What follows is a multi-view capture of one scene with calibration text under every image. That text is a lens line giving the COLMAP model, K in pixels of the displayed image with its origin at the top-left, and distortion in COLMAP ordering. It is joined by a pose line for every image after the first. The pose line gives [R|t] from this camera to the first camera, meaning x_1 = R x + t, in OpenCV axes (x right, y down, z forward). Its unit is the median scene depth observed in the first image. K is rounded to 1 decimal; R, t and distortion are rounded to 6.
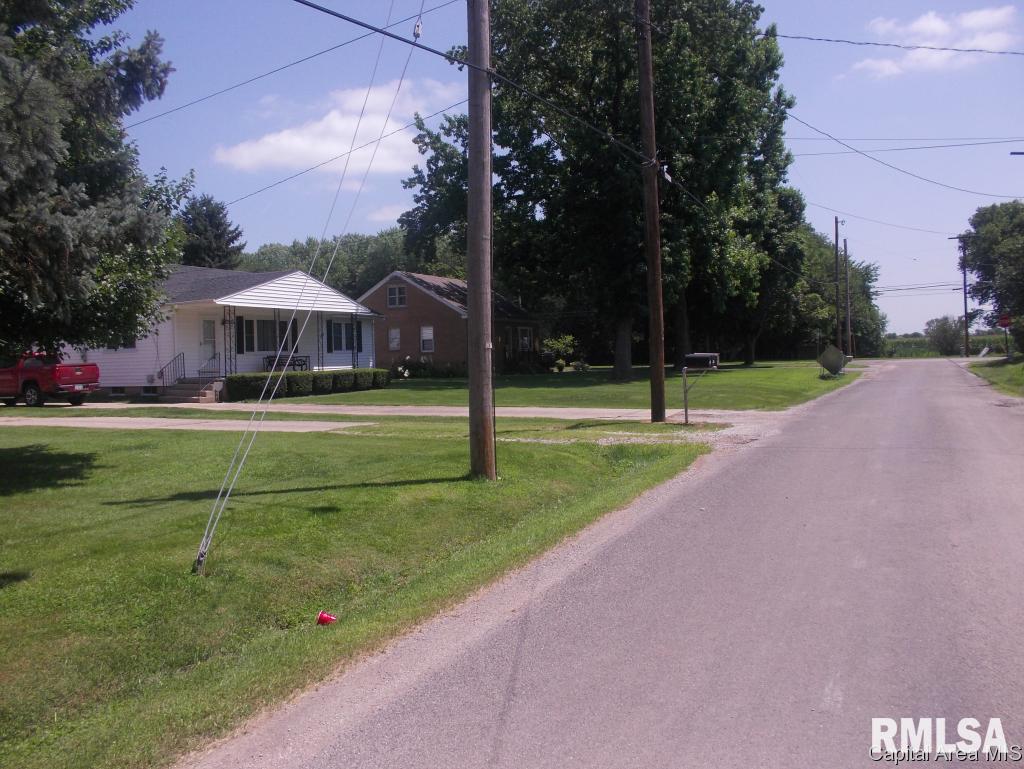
lens RADIAL K [[880.6, 0, 512.3], [0, 880.6, 378.1], [0, 0, 1]] dist [-0.153791, 0.184349]
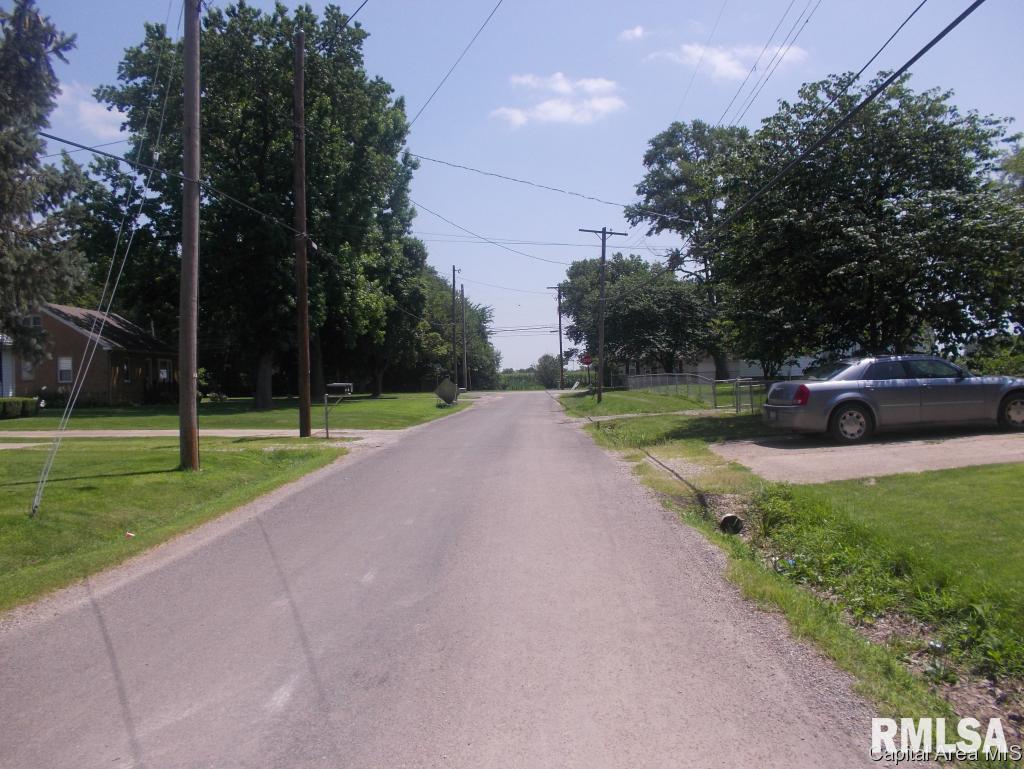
lens RADIAL K [[880.6, 0, 514.5], [0, 880.6, 376.6], [0, 0, 1]] dist [-0.153791, 0.184349]
pose [[0.912822, 0.009660, 0.408244, -0.030412], [0.006655, 0.999236, -0.038524, 0.005343], [-0.408304, 0.037882, 0.912060, -0.115663]]
